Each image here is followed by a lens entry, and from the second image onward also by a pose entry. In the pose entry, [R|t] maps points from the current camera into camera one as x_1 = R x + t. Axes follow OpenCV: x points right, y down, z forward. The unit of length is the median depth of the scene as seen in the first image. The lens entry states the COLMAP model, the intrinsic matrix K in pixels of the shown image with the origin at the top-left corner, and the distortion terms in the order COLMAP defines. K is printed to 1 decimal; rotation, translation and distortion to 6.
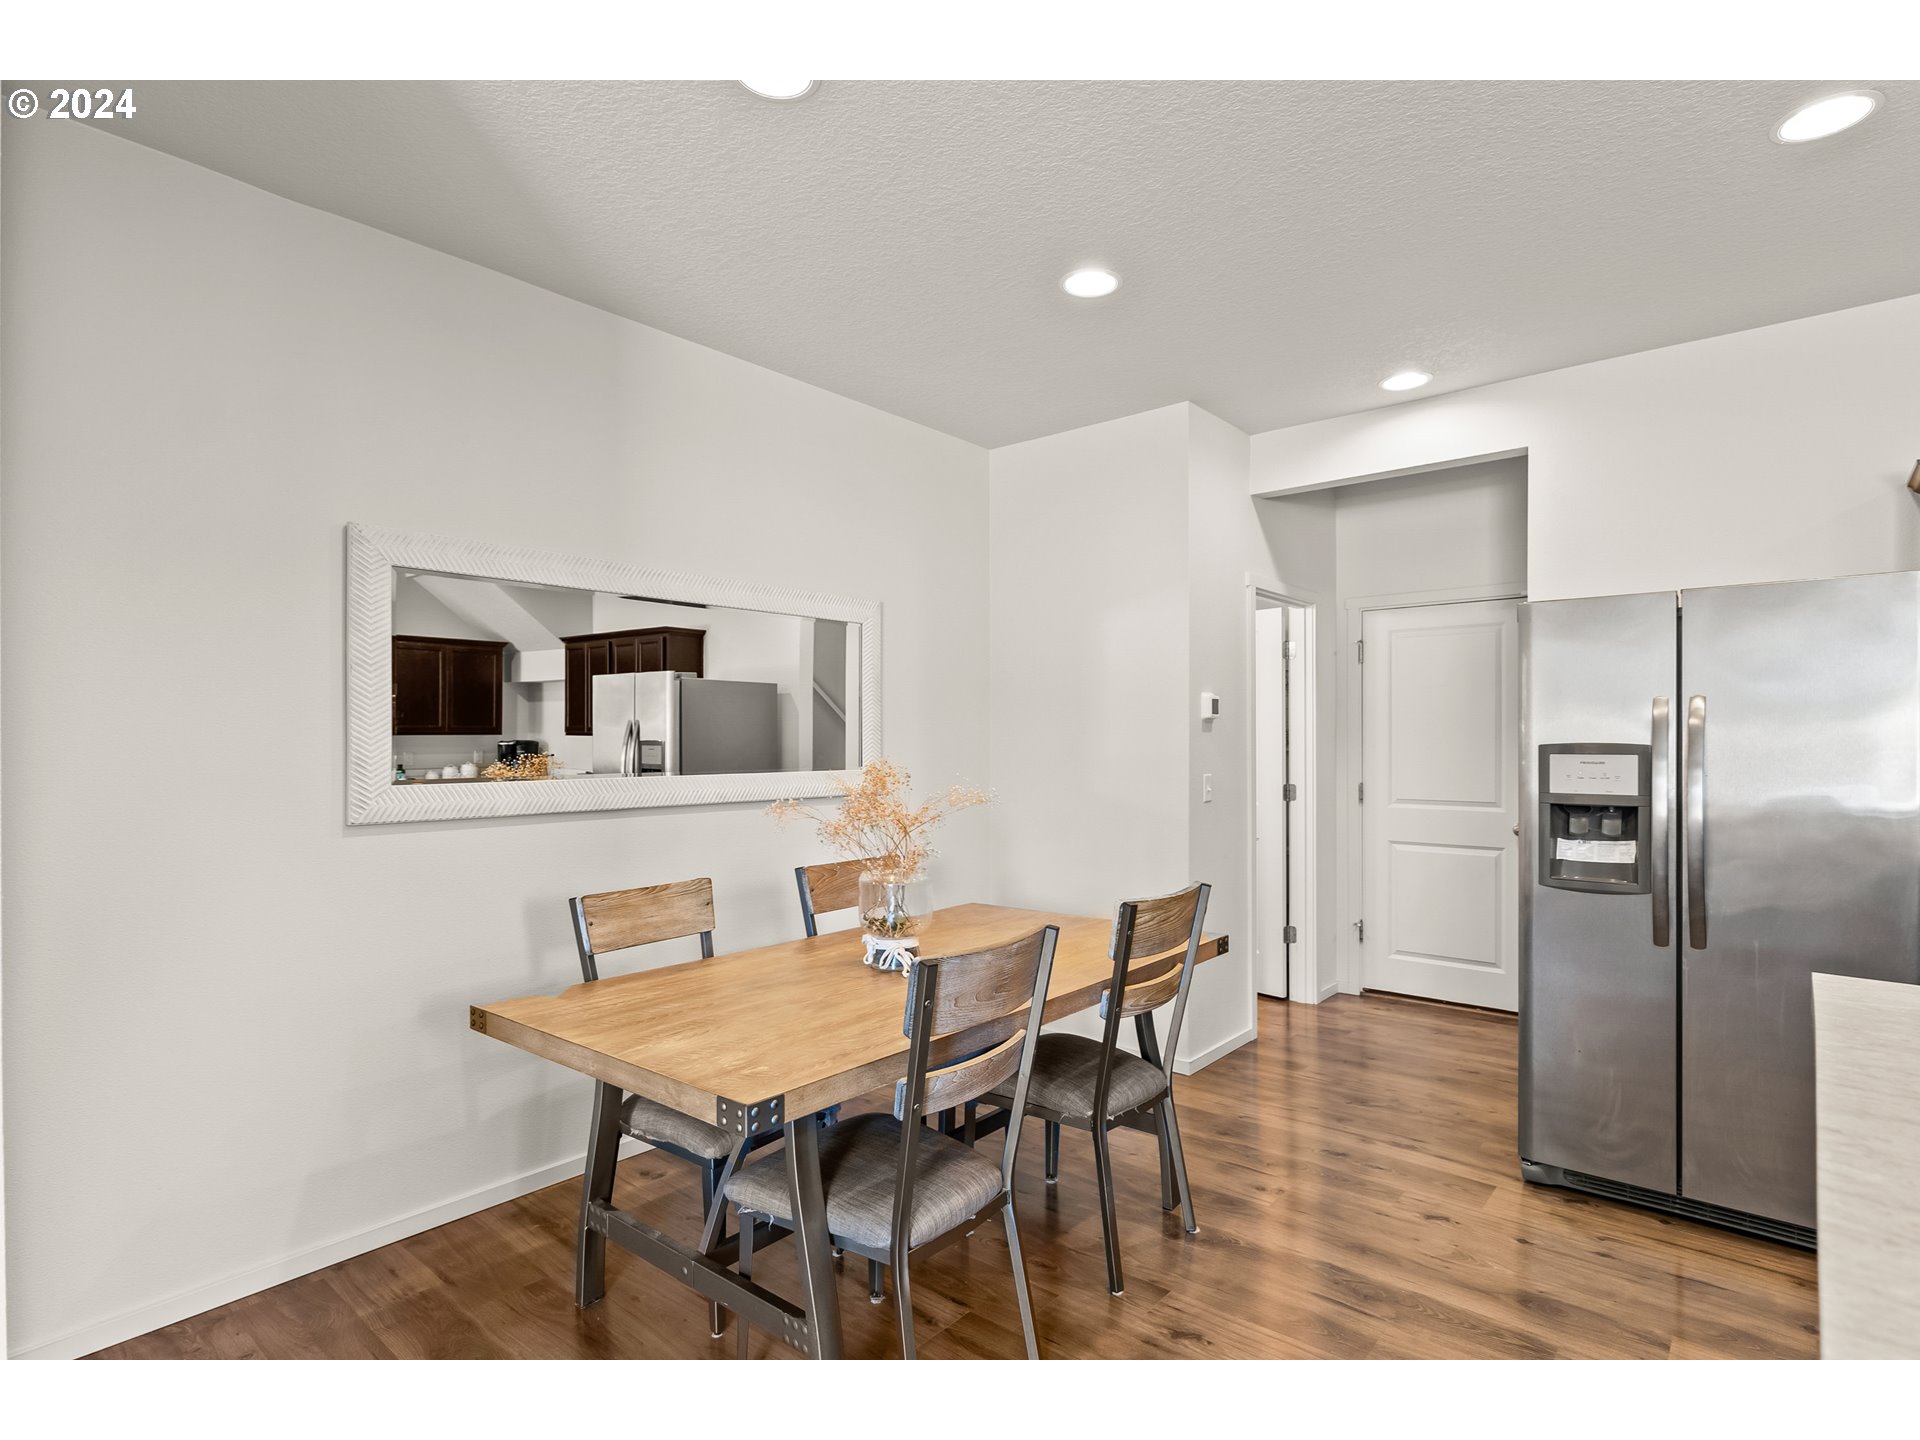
lens RADIAL K [[986.0, 0, 961.1], [0, 986.0, 730.7], [0, 0, 1]] dist [0.002268, 0.001143]
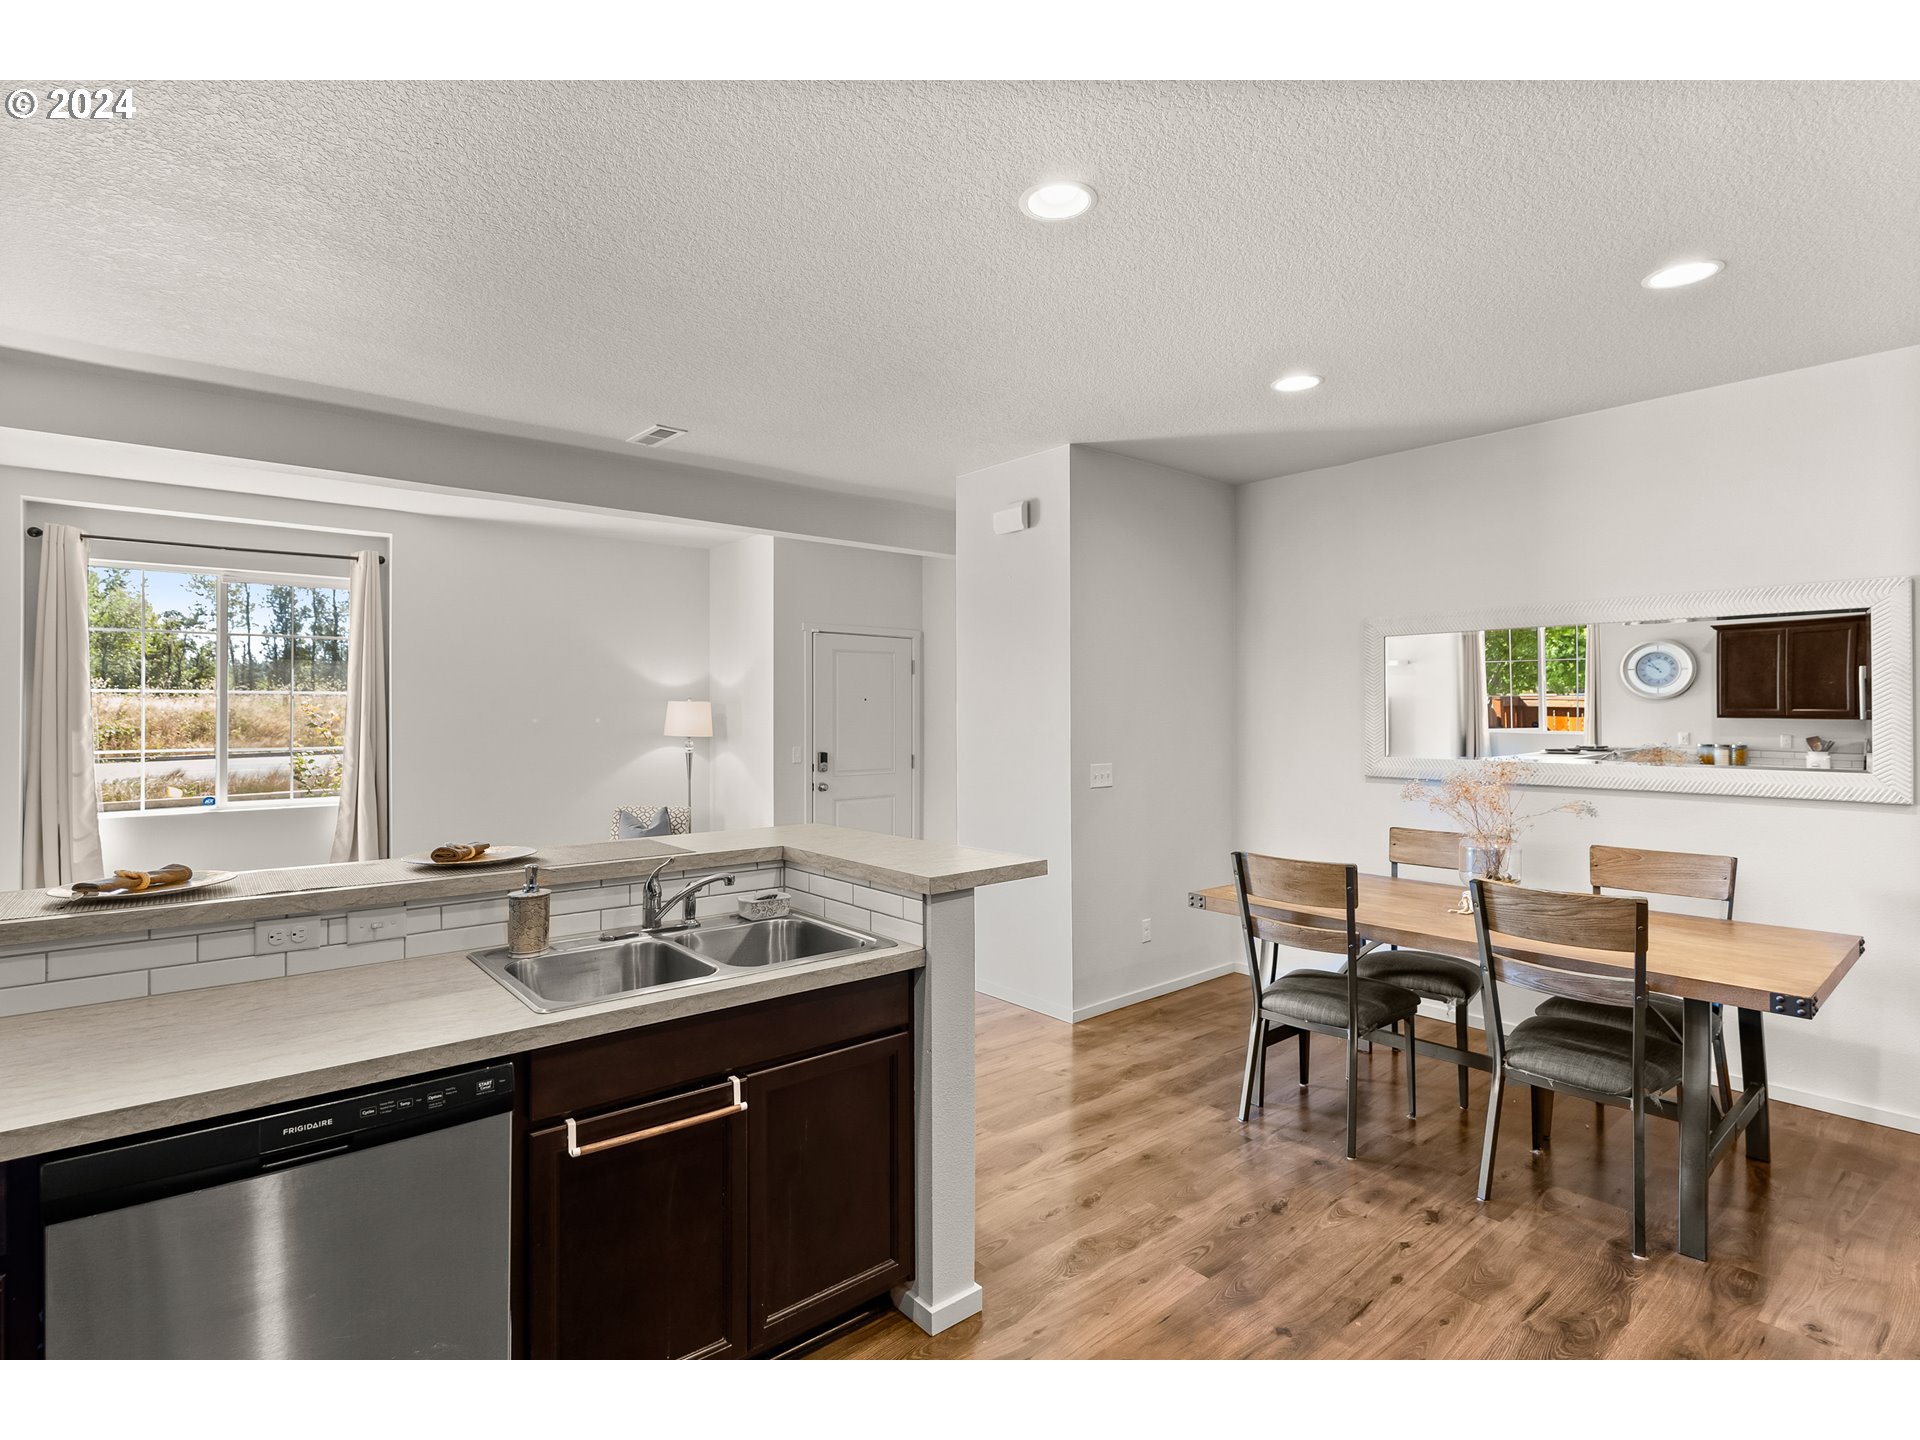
lens RADIAL K [[965.5, 0, 968.7], [0, 965.5, 713.1], [0, 0, 1]] dist [-0.004692, -0.000076]
pose [[-0.150349, 0.002859, -0.988629, 1.227582], [0.007067, 0.999973, 0.001817, -0.033231], [0.988608, -0.006713, -0.150365, 0.475453]]
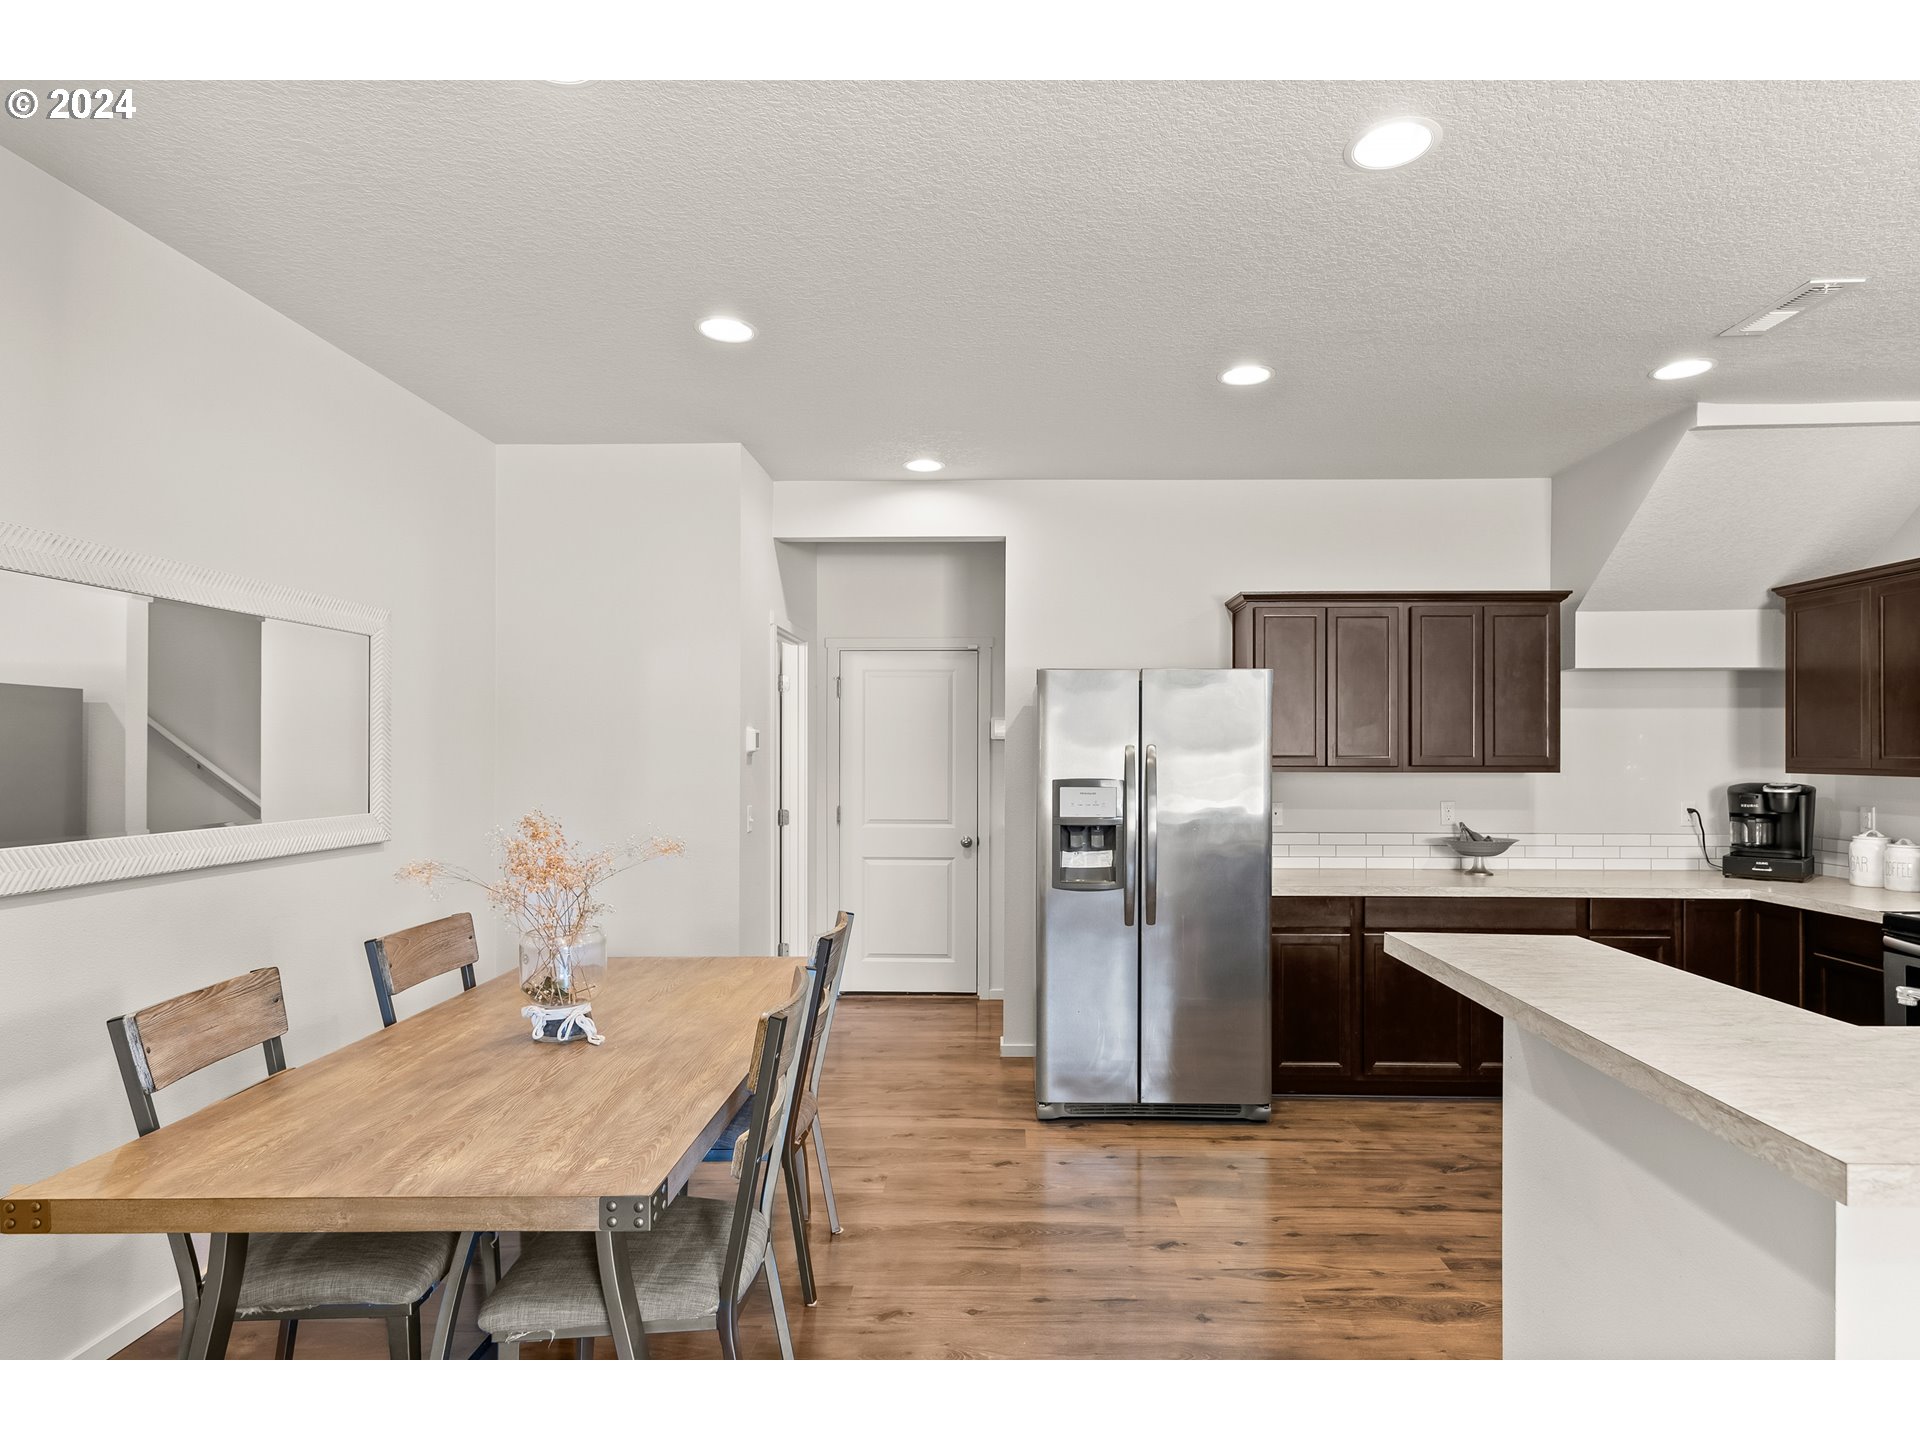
lens RADIAL K [[1014.5, 0, 989.8], [0, 1014.5, 744.3], [0, 0, 1]] dist [0.003046, 0.001272]
pose [[0.774635, 0.007974, 0.632359, -0.333309], [-0.009625, 0.999953, -0.000818, -0.031688], [-0.632336, -0.005453, 0.774675, 0.024275]]
